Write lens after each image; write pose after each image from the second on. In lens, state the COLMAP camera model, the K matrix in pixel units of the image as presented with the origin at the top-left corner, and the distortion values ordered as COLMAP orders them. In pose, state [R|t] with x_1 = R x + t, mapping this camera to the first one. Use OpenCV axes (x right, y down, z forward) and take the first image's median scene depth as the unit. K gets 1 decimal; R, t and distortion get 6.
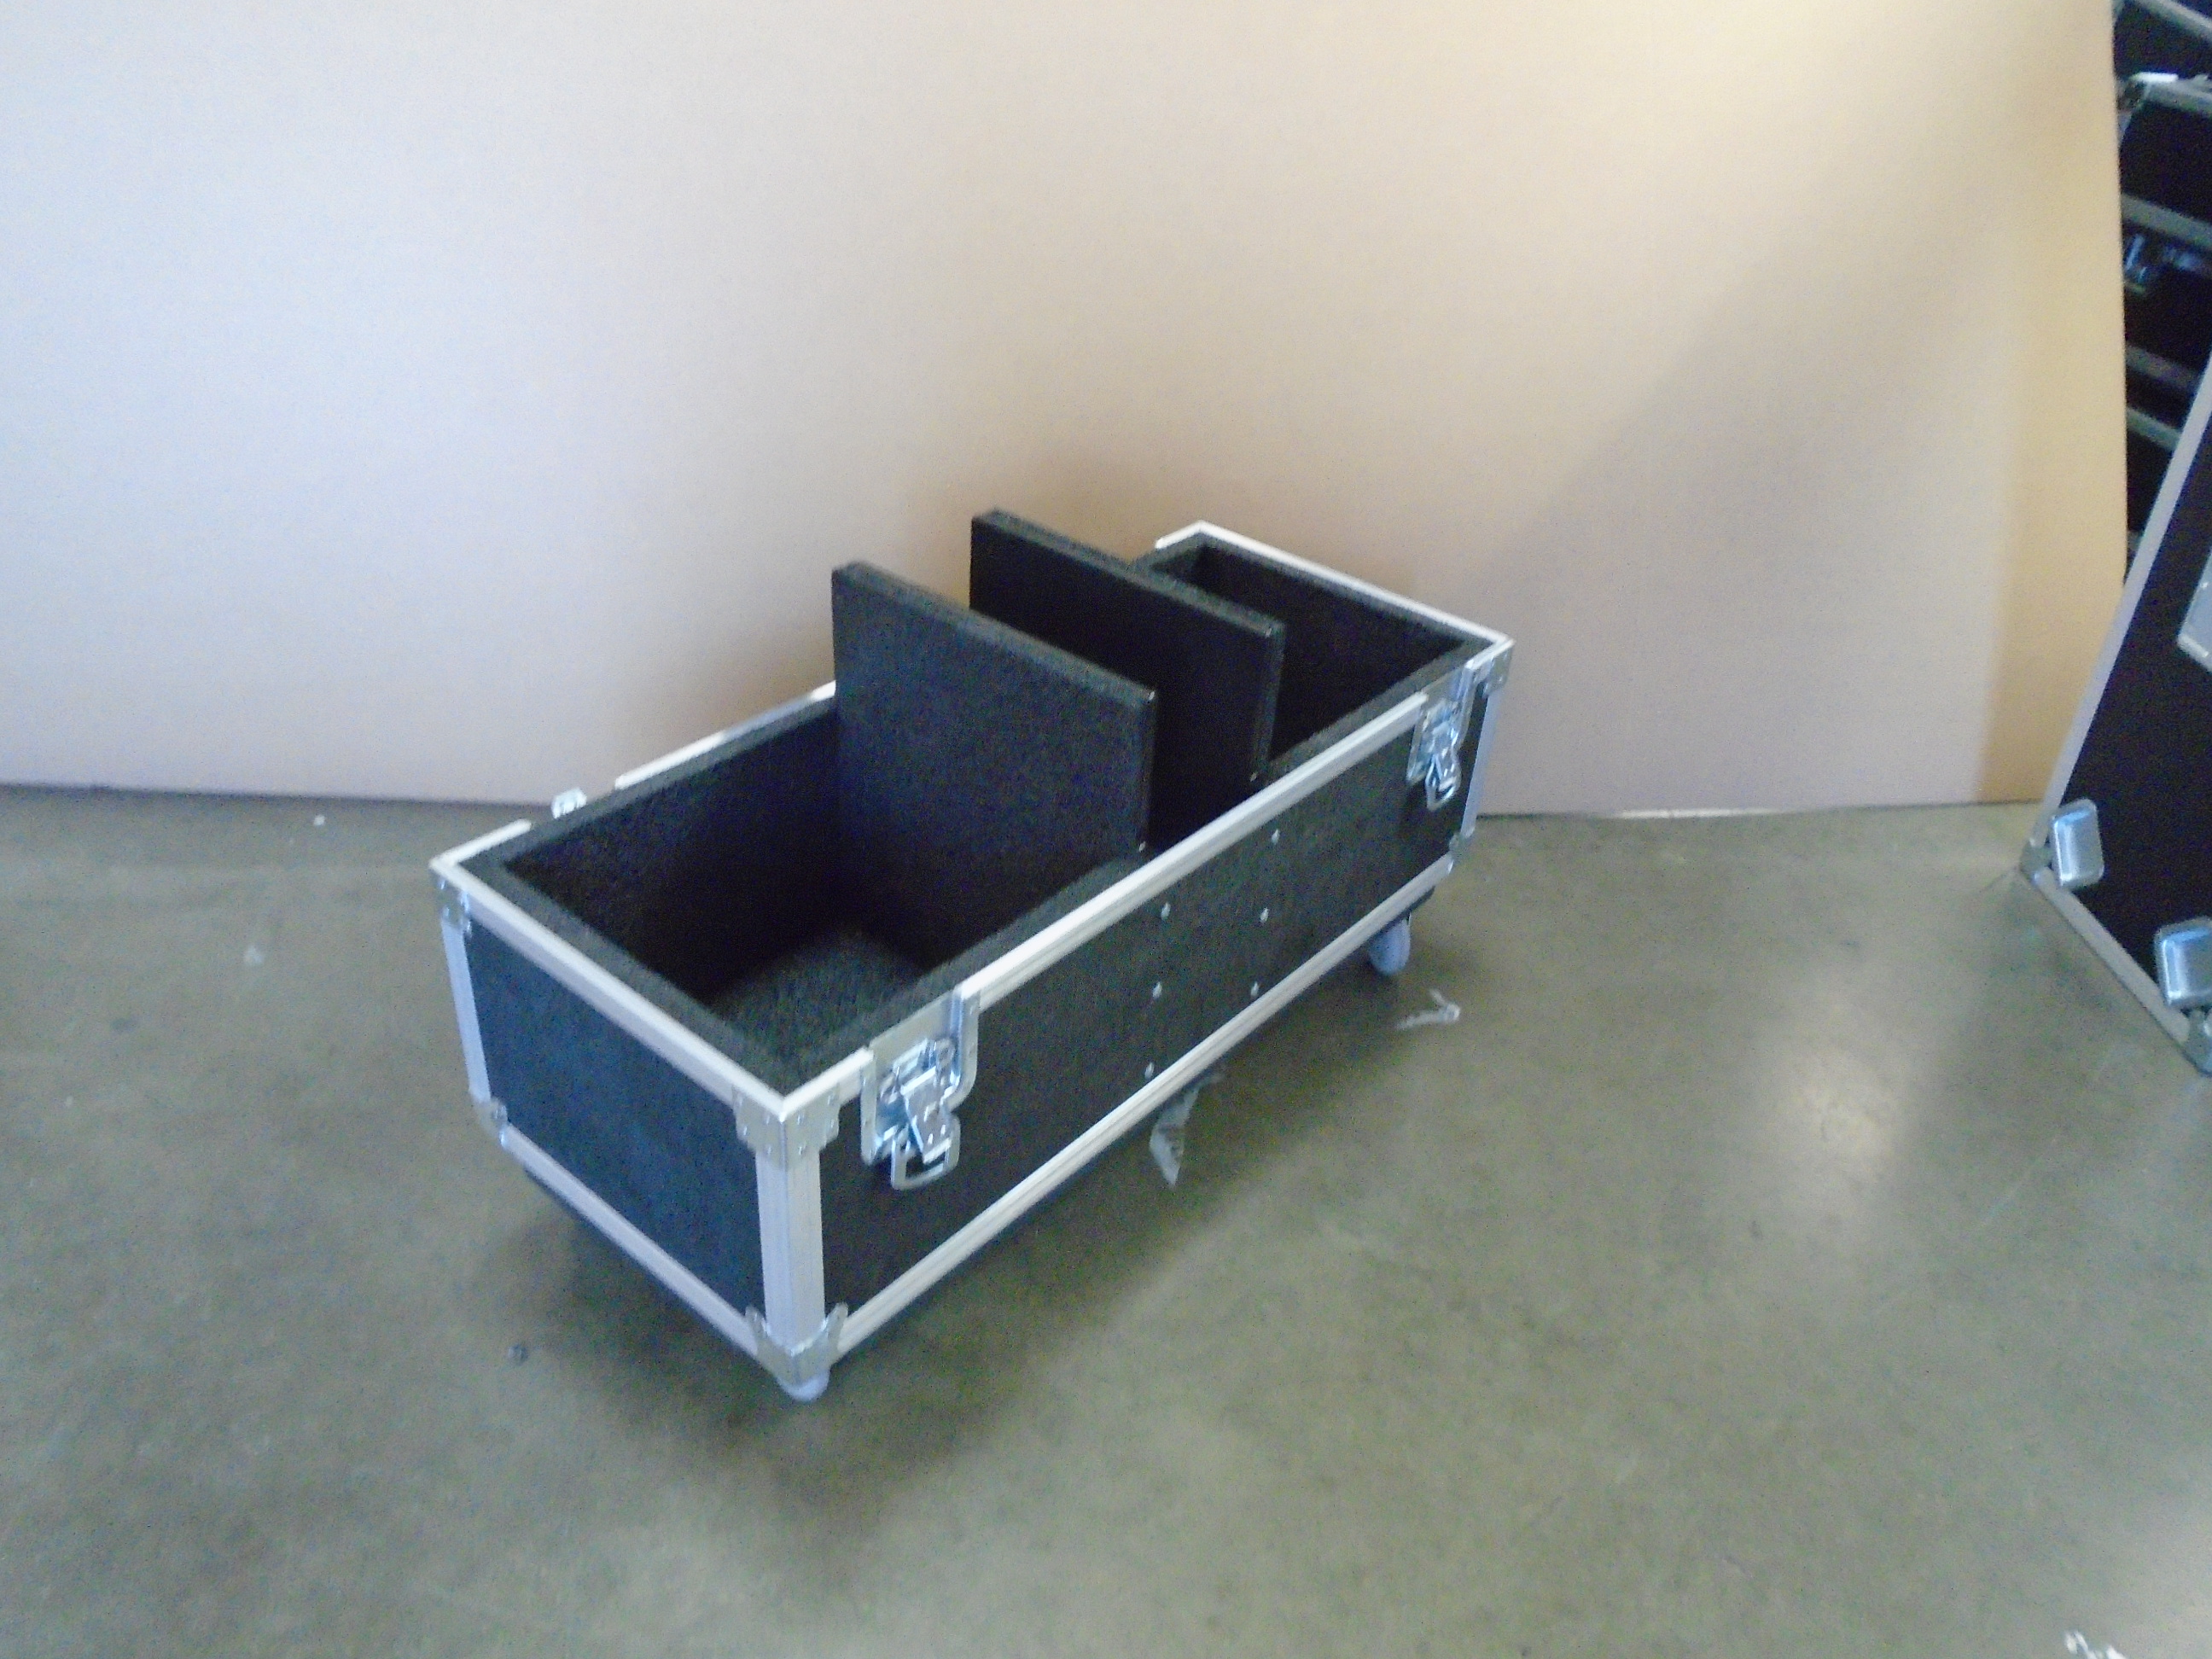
lens RADIAL K [[1702.7, 0, 1106.0], [0, 1702.7, 829.5], [0, 0, 1]] dist [-0.003868, -0.007394]
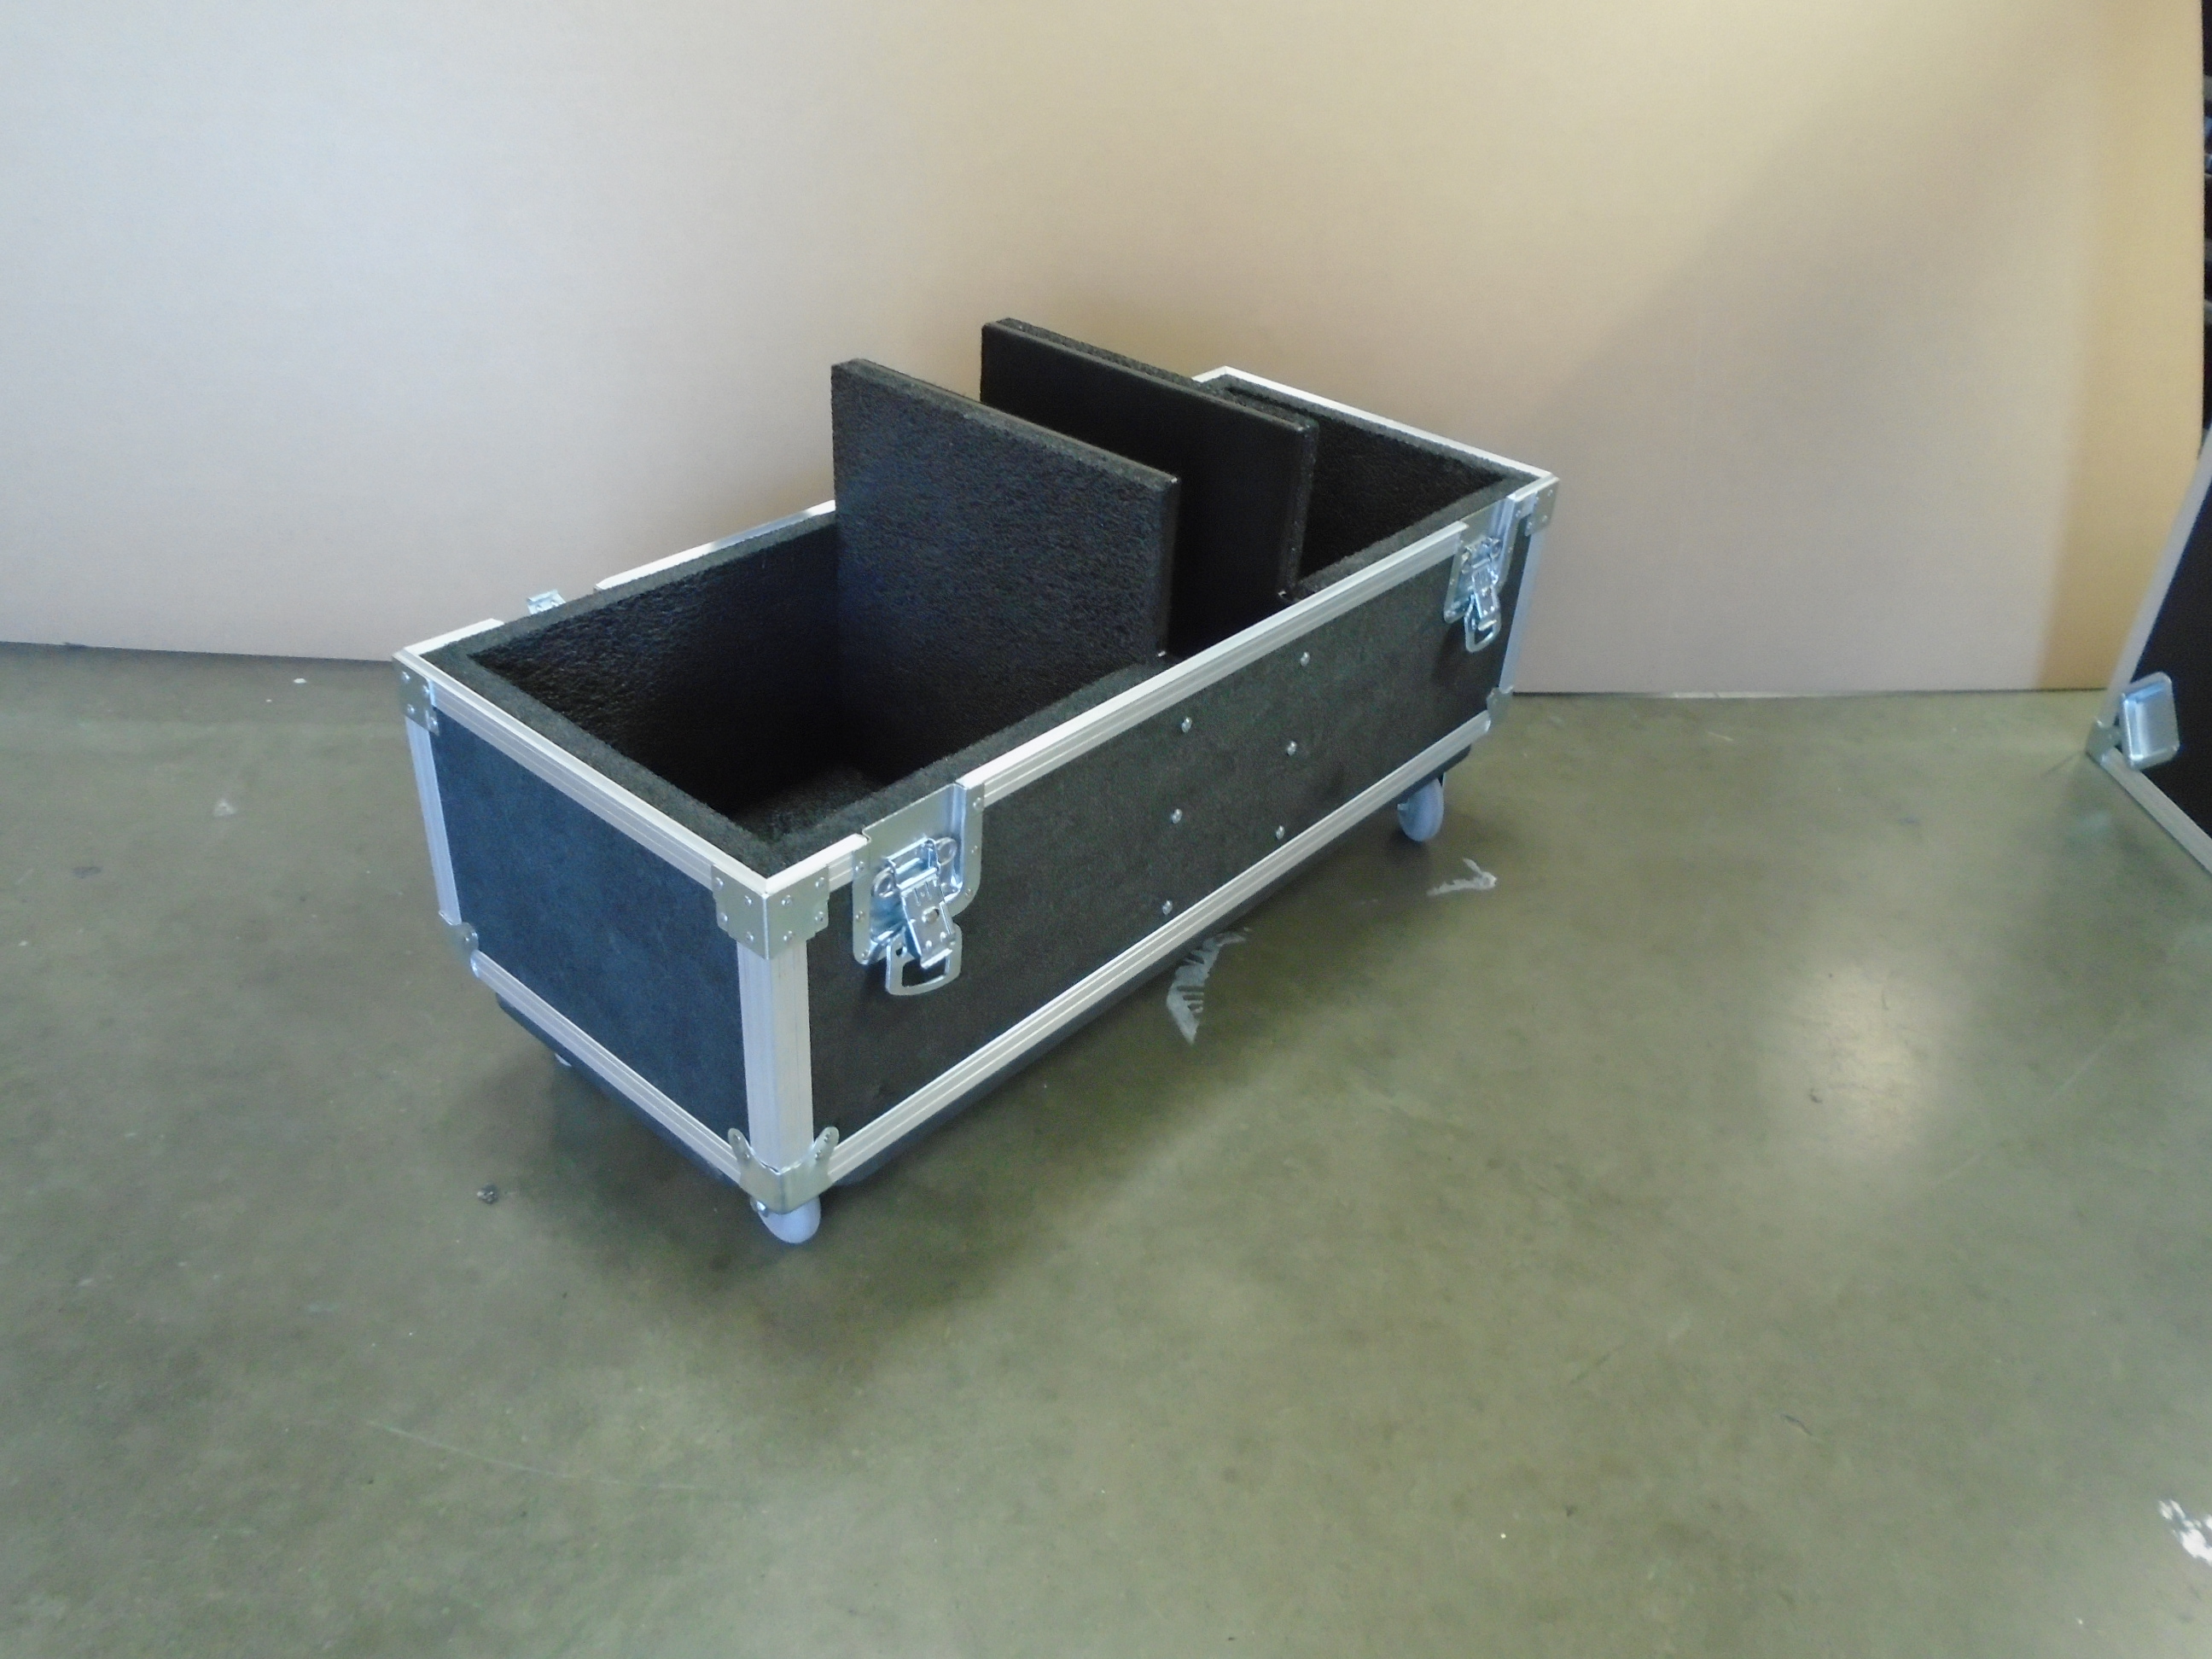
lens RADIAL K [[1702.7, 0, 1106.0], [0, 1702.7, 829.5], [0, 0, 1]] dist [-0.003868, -0.007394]
pose [[0.999913, 0.008758, -0.009865, 0.000745], [-0.008678, 0.999929, 0.008109, 0.095443], [0.009935, -0.008023, 0.999918, 0.069656]]
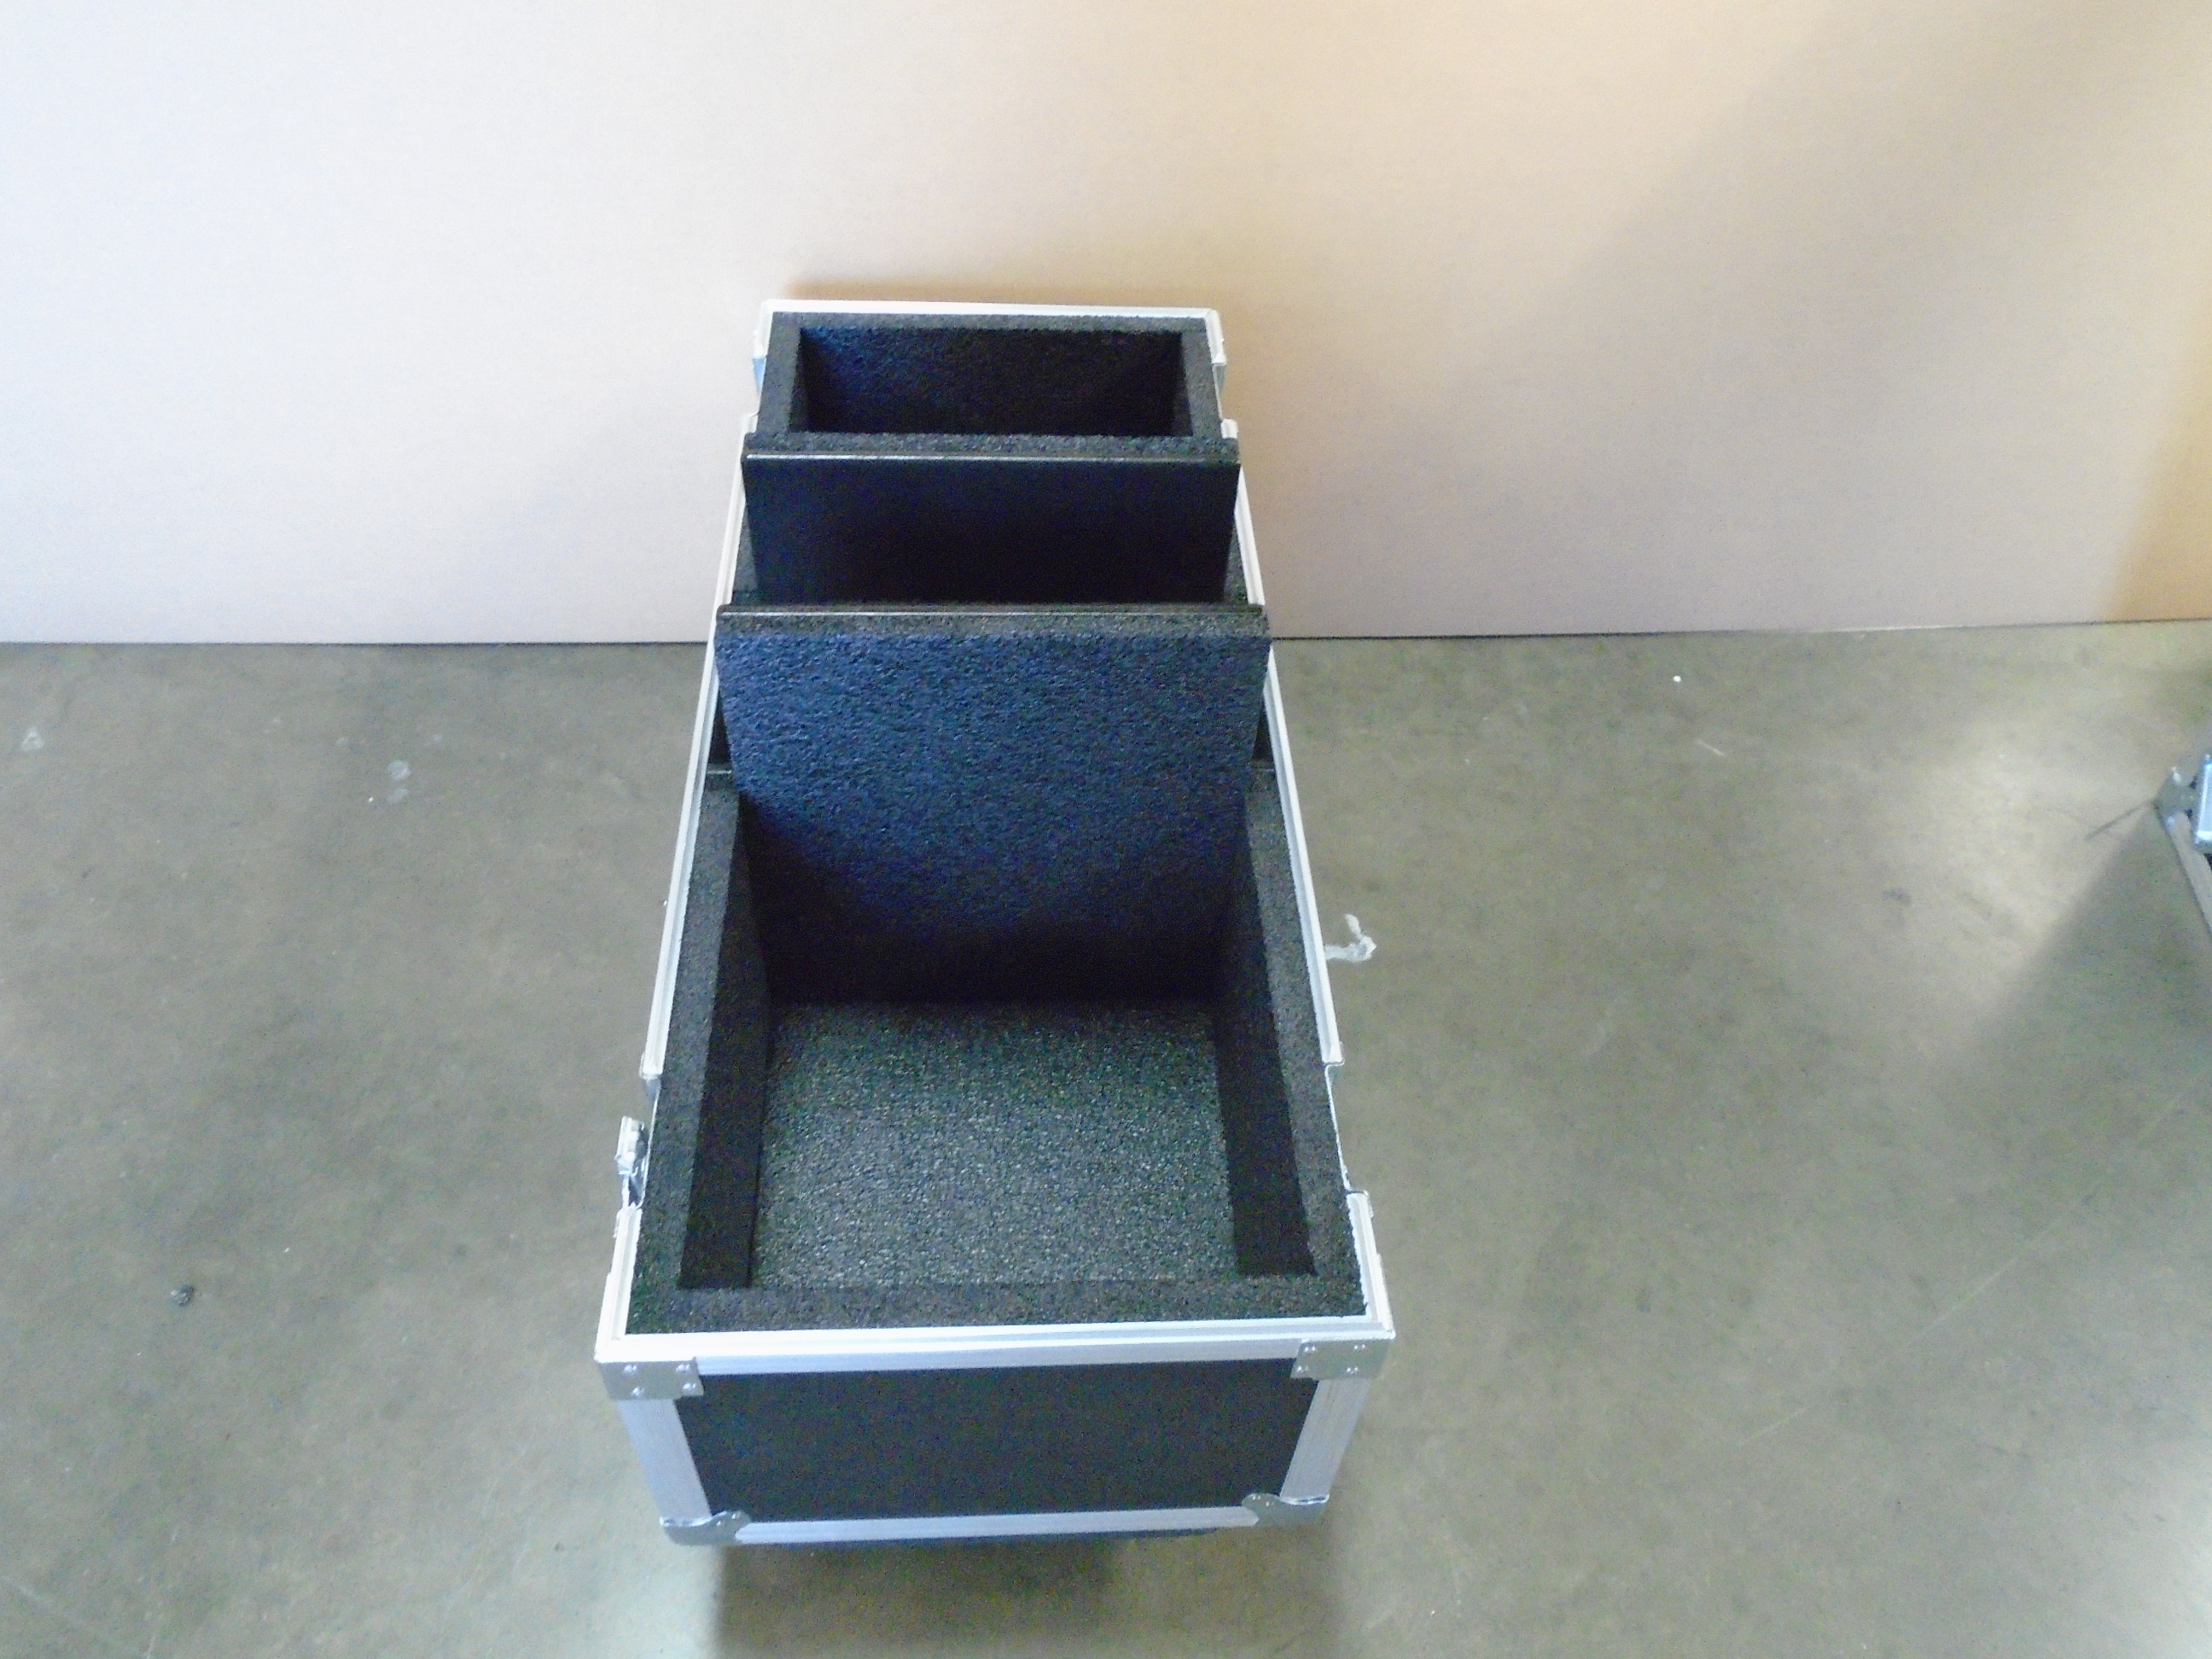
lens RADIAL K [[1702.7, 0, 1106.0], [0, 1702.7, 829.5], [0, 0, 1]] dist [-0.003868, -0.007394]
pose [[0.988120, 0.111072, -0.106217, 0.207137], [-0.079977, 0.961814, 0.261760, -0.204895], [0.131235, -0.250155, 0.959270, 0.251803]]
